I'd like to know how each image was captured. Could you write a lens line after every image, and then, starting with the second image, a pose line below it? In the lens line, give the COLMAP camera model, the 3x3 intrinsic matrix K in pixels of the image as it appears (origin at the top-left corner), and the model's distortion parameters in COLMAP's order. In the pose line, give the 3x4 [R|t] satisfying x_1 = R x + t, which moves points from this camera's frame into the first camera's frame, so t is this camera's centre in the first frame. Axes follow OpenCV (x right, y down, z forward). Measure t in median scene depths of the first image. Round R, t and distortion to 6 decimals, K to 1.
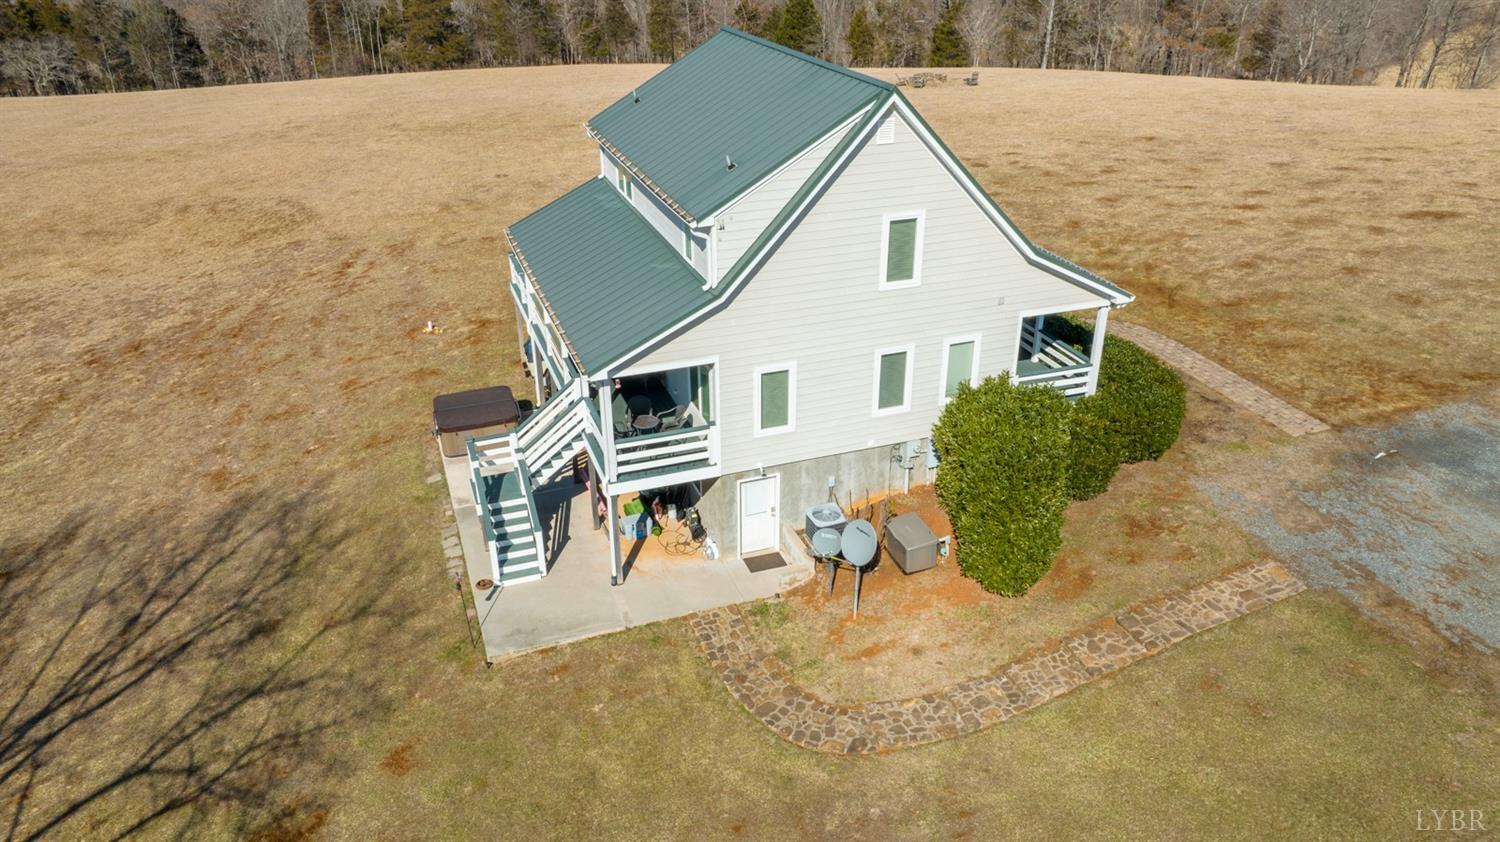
lens RADIAL K [[1062.5, 0, 746.1], [0, 1062.5, 420.4], [0, 0, 1]] dist [-0.040912, 0.048252]
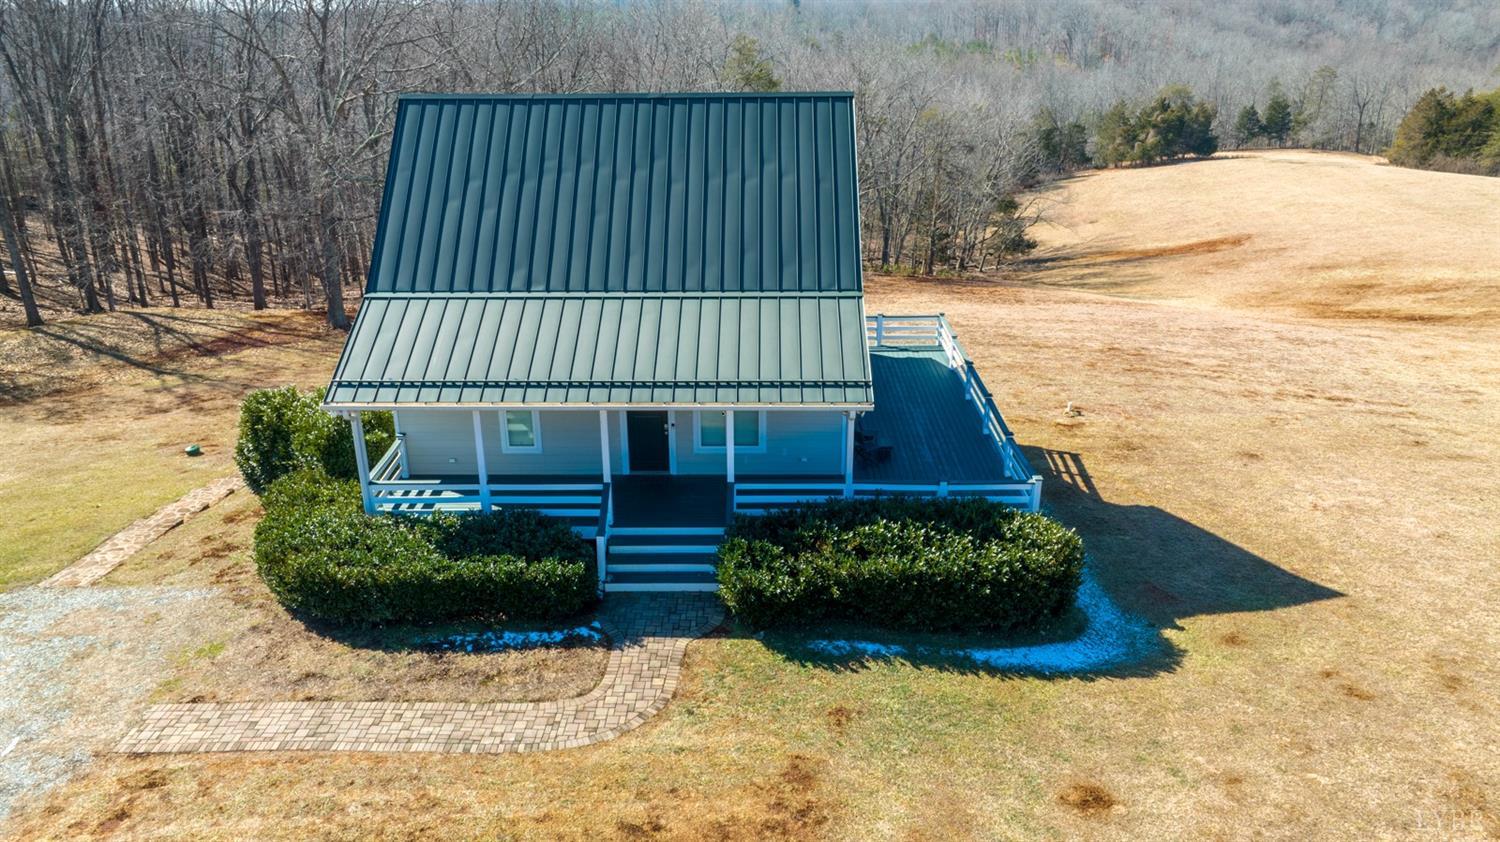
lens RADIAL K [[1062.5, 0, 746.1], [0, 1062.5, 420.4], [0, 0, 1]] dist [-0.040912, 0.048252]
pose [[-0.350637, 0.342747, -0.871538, 0.974915], [-0.418520, 0.775174, 0.473229, -0.635042], [0.837791, 0.530688, -0.128359, 1.402463]]
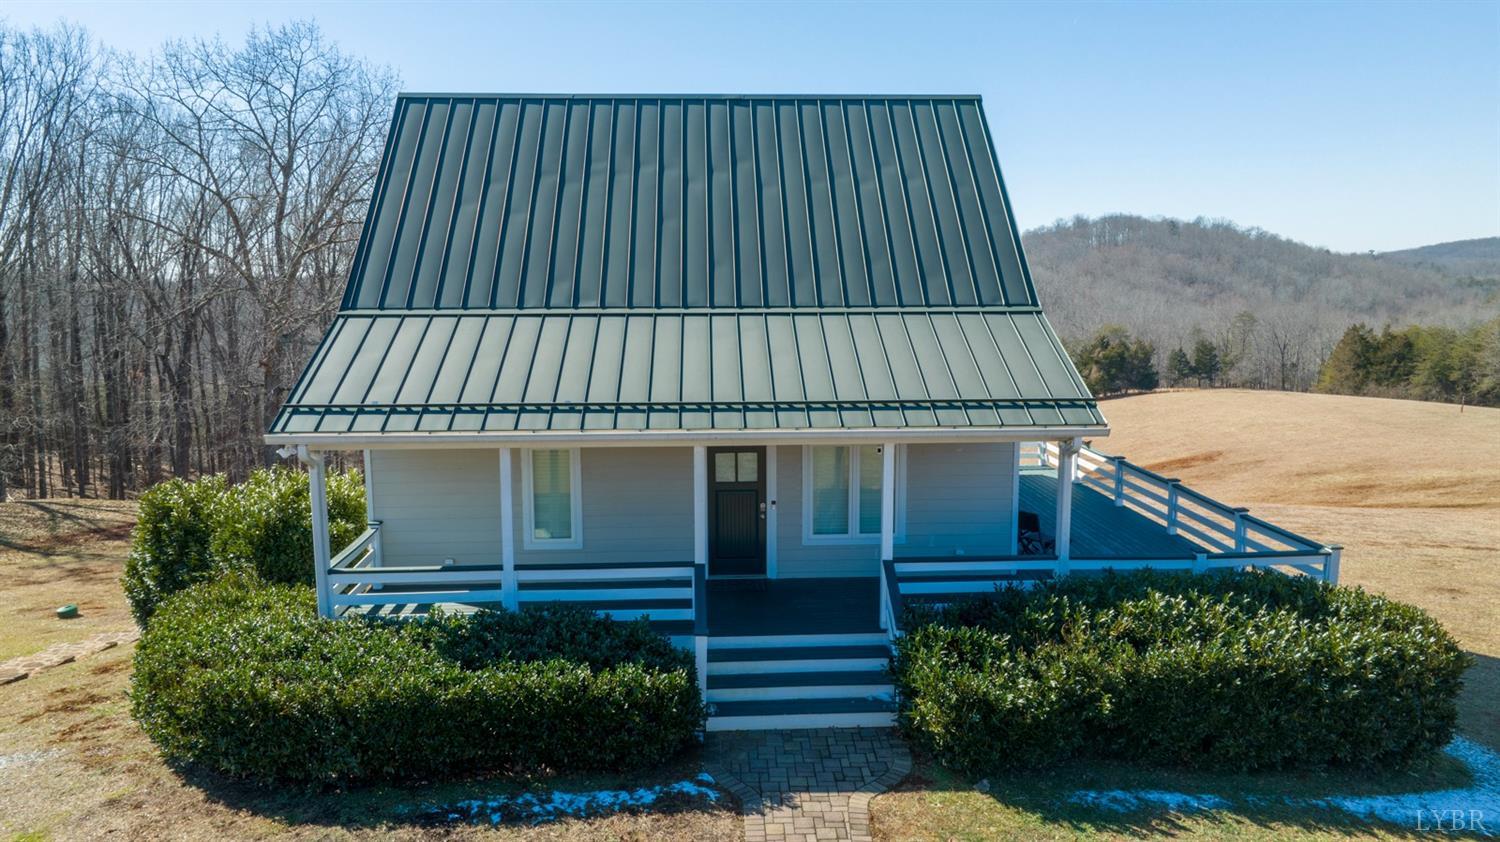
lens RADIAL K [[1062.5, 0, 746.1], [0, 1062.5, 420.4], [0, 0, 1]] dist [-0.040912, 0.048252]
pose [[-0.294210, 0.127545, -0.947192, 0.799038], [-0.429240, 0.867847, 0.250189, -0.359907], [0.853928, 0.480180, -0.200582, 1.321519]]
